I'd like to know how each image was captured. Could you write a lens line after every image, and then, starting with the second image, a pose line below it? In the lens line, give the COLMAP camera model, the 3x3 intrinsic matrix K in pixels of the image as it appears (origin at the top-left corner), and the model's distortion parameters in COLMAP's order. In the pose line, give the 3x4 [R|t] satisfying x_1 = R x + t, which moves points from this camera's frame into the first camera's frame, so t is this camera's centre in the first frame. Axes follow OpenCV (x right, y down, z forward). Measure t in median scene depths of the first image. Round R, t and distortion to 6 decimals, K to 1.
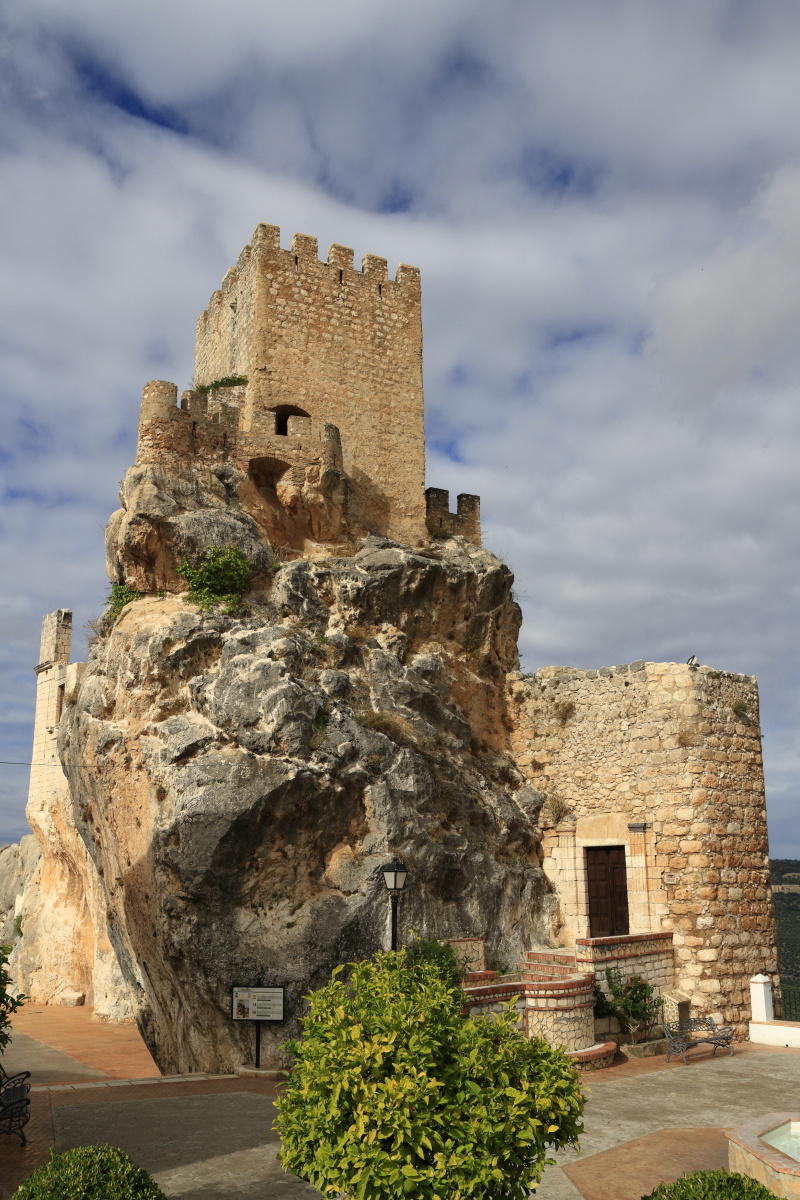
lens RADIAL K [[1008.0, 0, 365.9], [0, 1008.0, 601.5], [0, 0, 1]] dist [-0.106264, 0.118083]
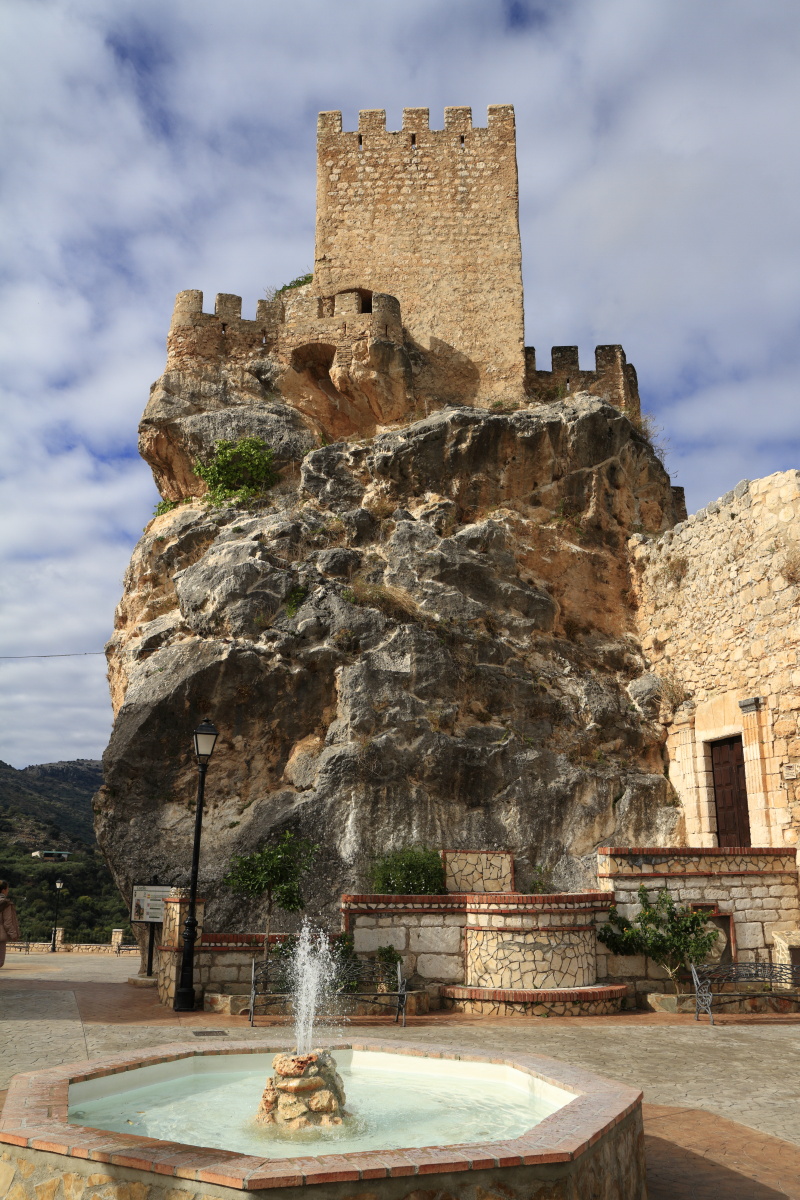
lens RADIAL K [[975.3, 0, 393.6], [0, 975.3, 604.7], [0, 0, 1]] dist [-0.092137, 0.119964]
pose [[0.866619, -0.128504, -0.482139, 0.387539], [0.123083, 0.991464, -0.043018, 0.150191], [0.483551, -0.022063, 0.875038, 0.263705]]
